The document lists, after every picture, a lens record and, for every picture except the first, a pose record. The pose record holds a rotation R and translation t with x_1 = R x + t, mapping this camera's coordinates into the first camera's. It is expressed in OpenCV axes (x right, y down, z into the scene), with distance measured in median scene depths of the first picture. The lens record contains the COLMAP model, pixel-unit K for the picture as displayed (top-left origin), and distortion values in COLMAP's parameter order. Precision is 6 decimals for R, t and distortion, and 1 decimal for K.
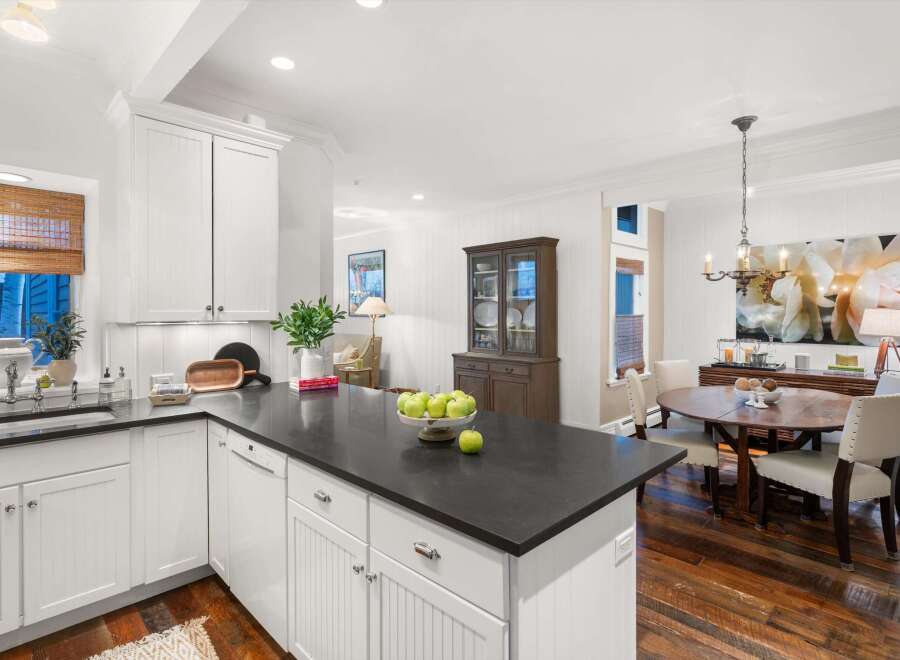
lens RADIAL K [[481.2, 0, 446.5], [0, 481.2, 314.0], [0, 0, 1]] dist [0.003365, 0.001087]
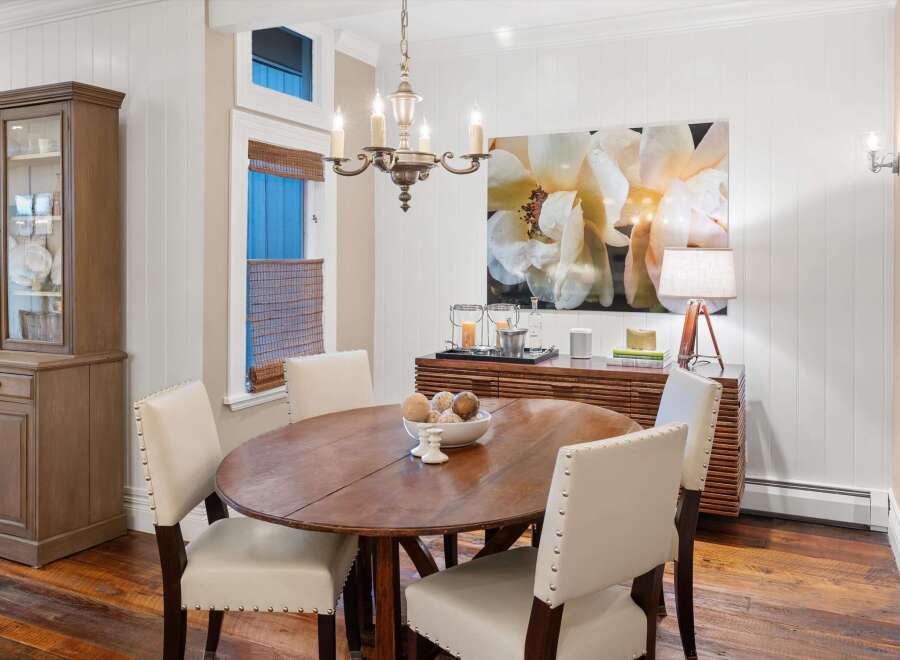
lens RADIAL K [[749.9, 0, 449.7], [0, 749.9, 265.9], [0, 0, 1]] dist [-0.015270, -0.003240]
pose [[0.938196, 0.000938, 0.346103, 0.291271], [-0.000639, 0.999999, -0.000978, 0.009795], [-0.346104, 0.000696, 0.938196, 0.236934]]
